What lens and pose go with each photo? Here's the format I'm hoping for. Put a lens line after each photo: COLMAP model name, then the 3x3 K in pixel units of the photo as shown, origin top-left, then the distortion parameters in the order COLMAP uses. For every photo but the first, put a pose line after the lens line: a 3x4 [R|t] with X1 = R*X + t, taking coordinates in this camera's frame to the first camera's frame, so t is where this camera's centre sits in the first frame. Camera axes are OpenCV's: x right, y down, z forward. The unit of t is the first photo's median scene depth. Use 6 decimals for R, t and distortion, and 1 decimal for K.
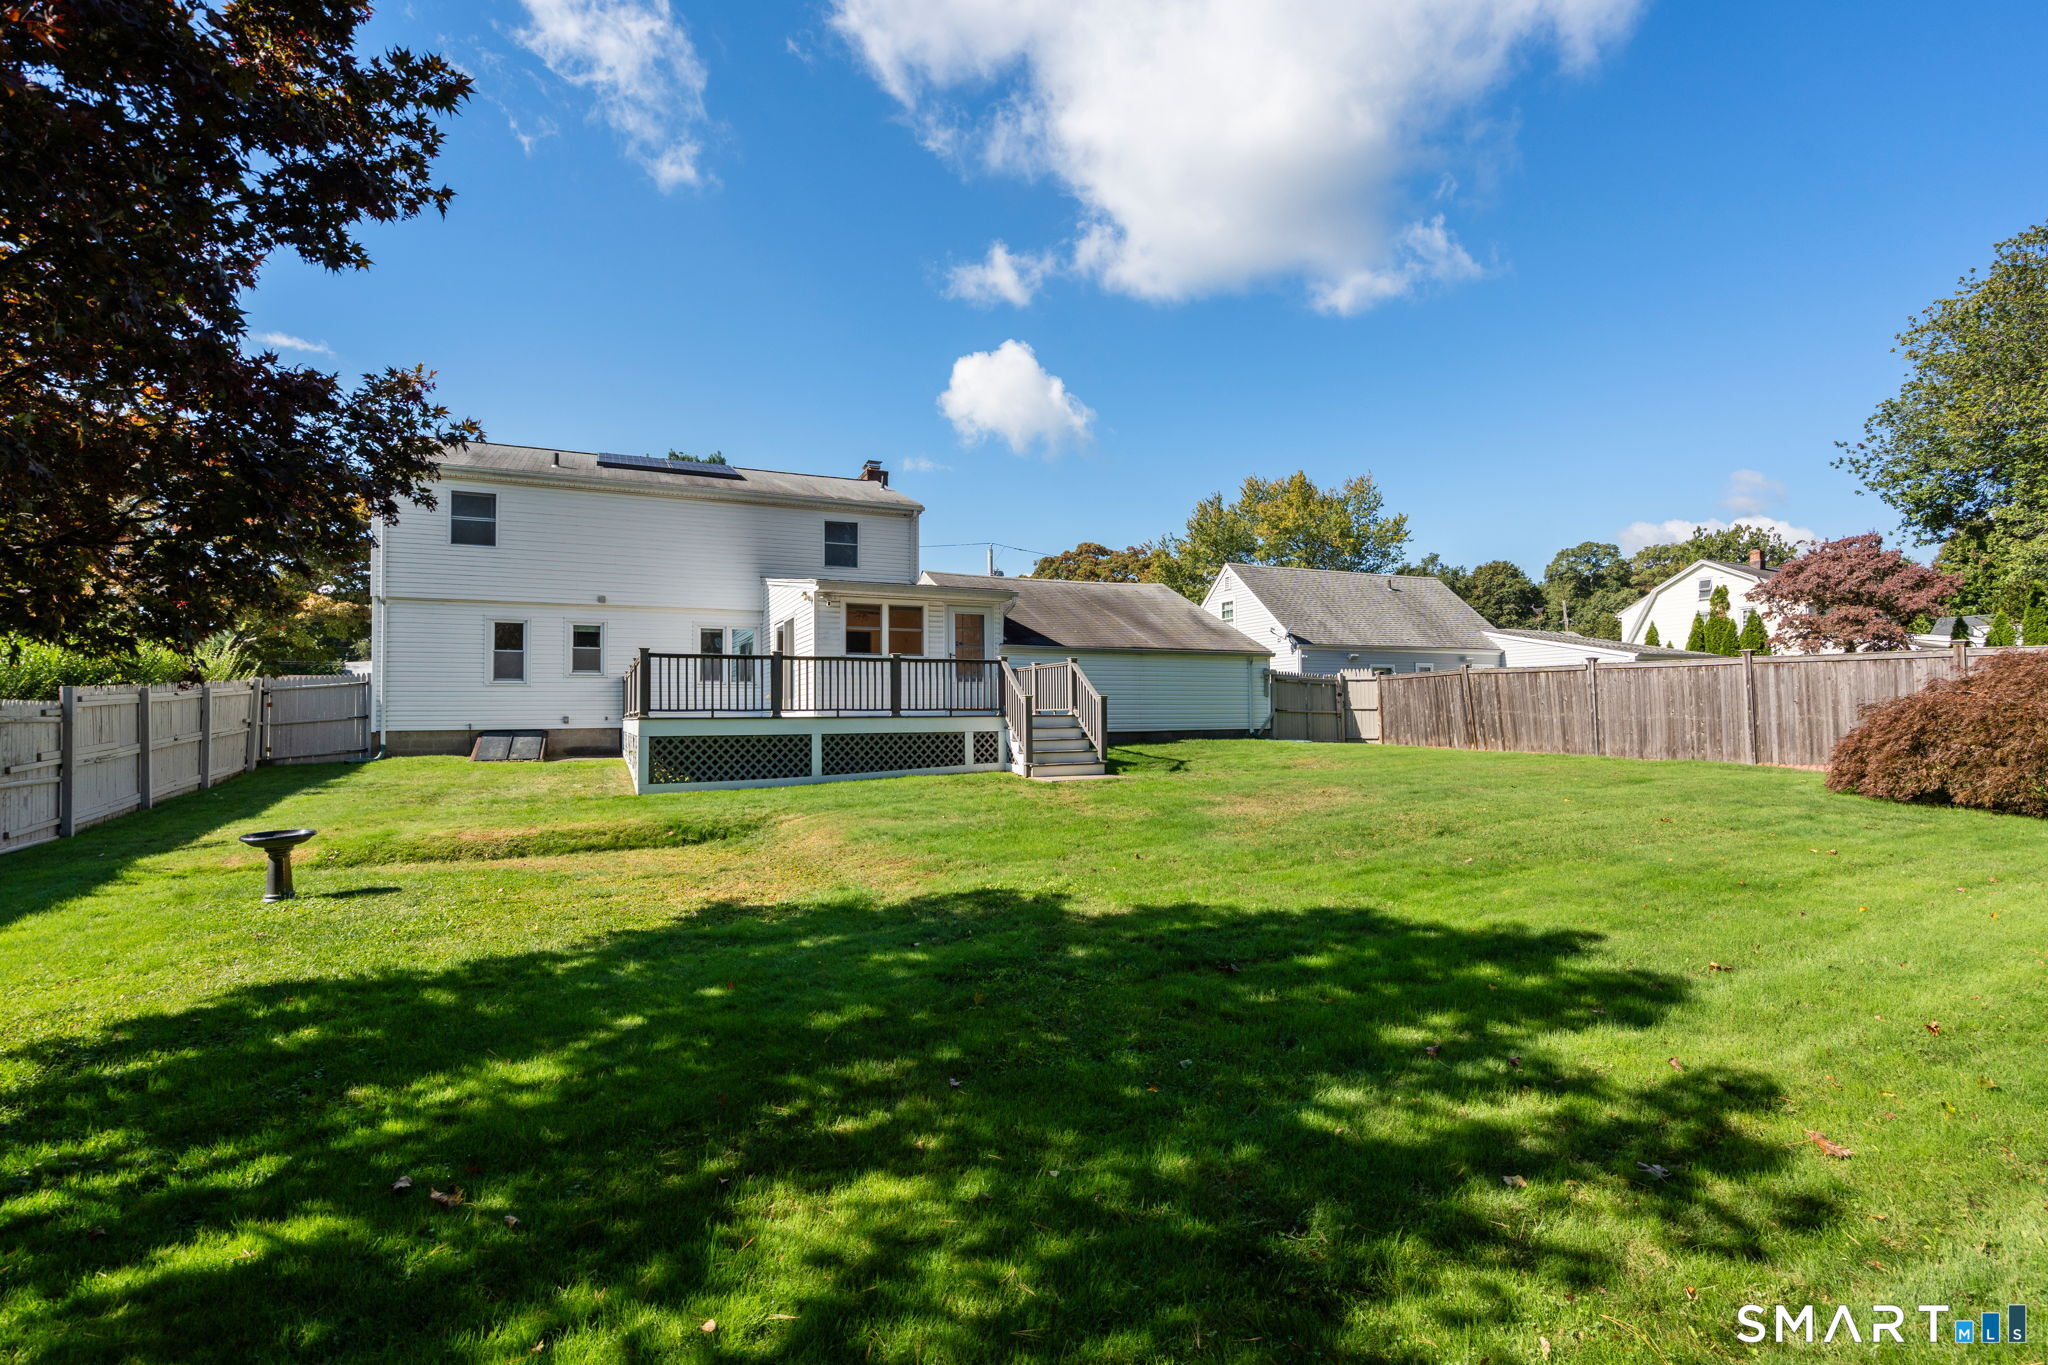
lens RADIAL K [[920.3, 0, 1024.0], [0, 920.3, 682.5], [0, 0, 1]] dist [-0.000246, 0.000030]
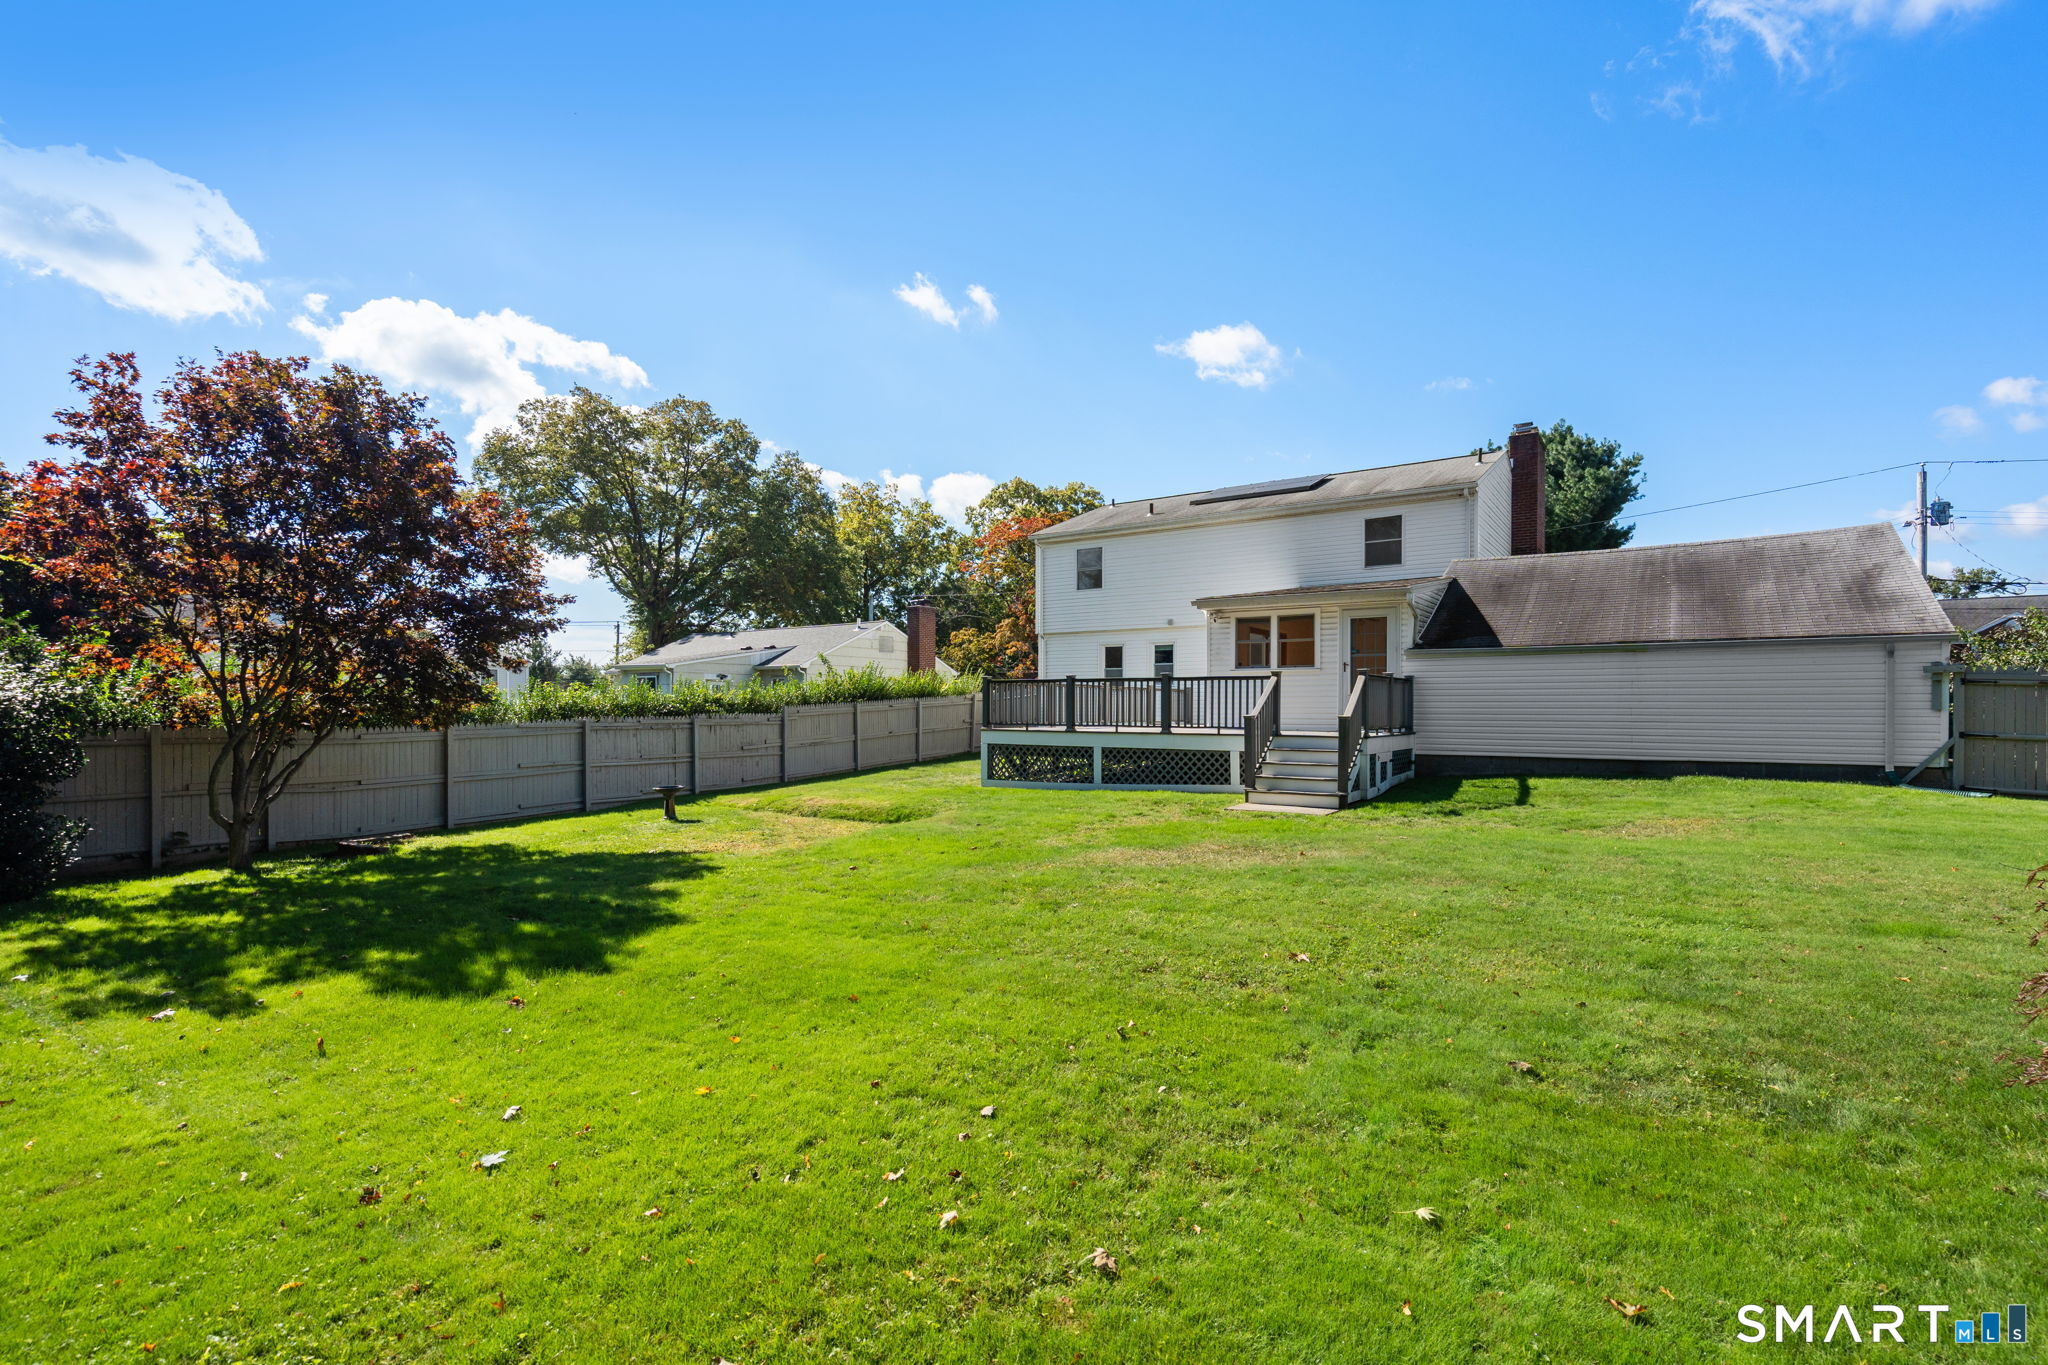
lens RADIAL K [[933.3, 0, 1024.0], [0, 933.3, 682.5], [0, 0, 1]] dist [-0.000650, 0.001319]
pose [[0.527833, -0.014670, -0.849222, 0.480071], [0.022688, 0.999738, -0.003168, -0.014350], [0.849045, -0.017595, 0.528027, 0.220323]]
